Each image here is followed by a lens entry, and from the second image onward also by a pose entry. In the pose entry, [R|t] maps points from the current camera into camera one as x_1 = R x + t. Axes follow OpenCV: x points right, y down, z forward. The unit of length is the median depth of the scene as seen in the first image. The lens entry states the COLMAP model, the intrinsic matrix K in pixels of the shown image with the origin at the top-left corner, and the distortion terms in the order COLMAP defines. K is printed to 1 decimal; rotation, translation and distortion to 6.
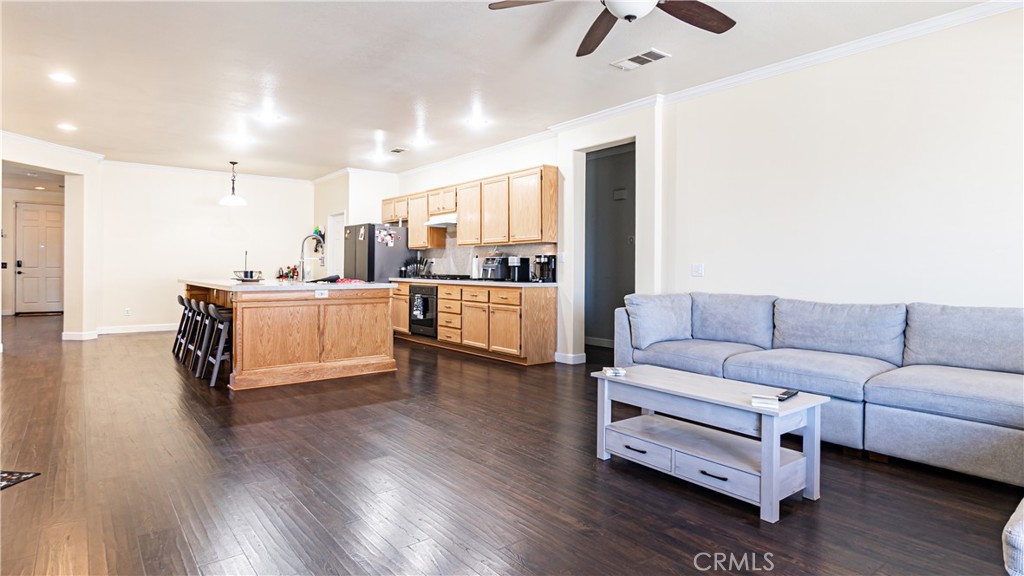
lens RADIAL K [[543.6, 0, 511.4], [0, 543.6, 269.1], [0, 0, 1]] dist [-0.024766, 0.000097]
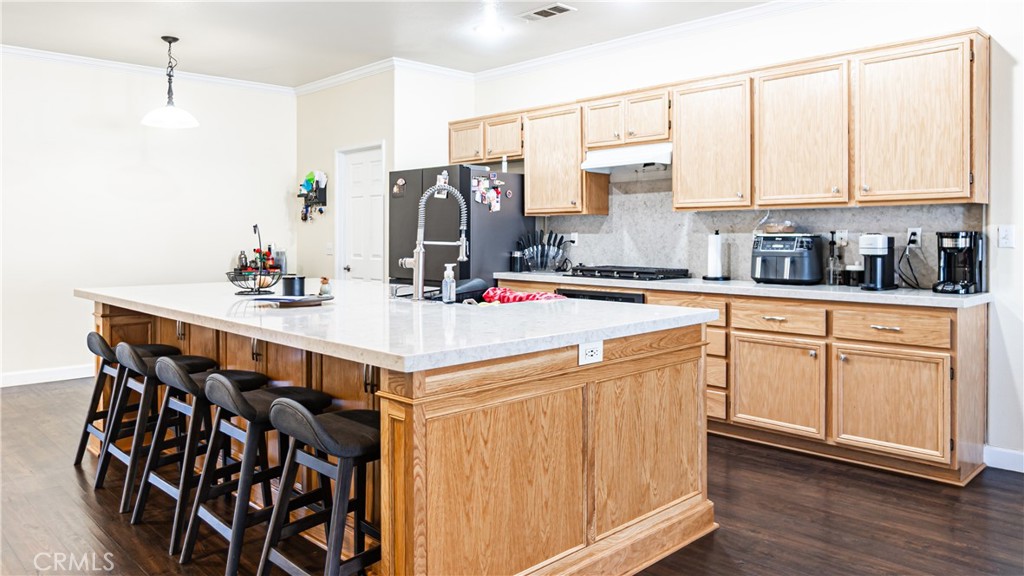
lens RADIAL K [[717.4, 0, 510.2], [0, 717.4, 242.2], [0, 0, 1]] dist [-0.005474, -0.001319]
pose [[0.995353, -0.008943, 0.095879, -0.335712], [0.007965, 0.999912, 0.010579, -0.023952], [-0.095965, -0.009767, 0.995337, 0.404468]]
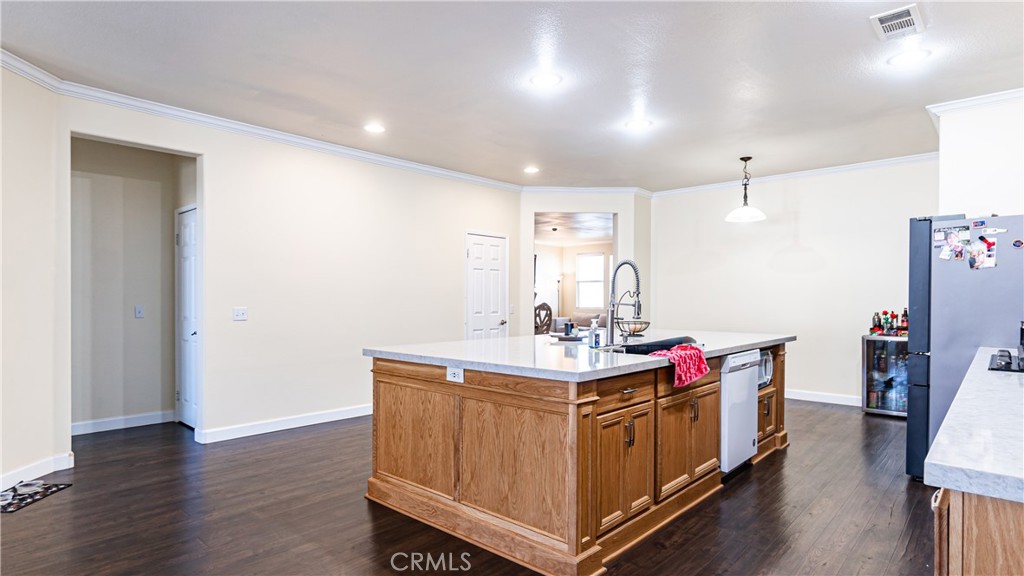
lens RADIAL K [[544.8, 0, 507.2], [0, 544.8, 302.5], [0, 0, 1]] dist [0.004549, 0.000418]
pose [[0.157294, 0.004331, -0.987542, 0.145285], [-0.002238, 0.999989, 0.004029, -0.021317], [0.987549, 0.001577, 0.157302, 0.725364]]
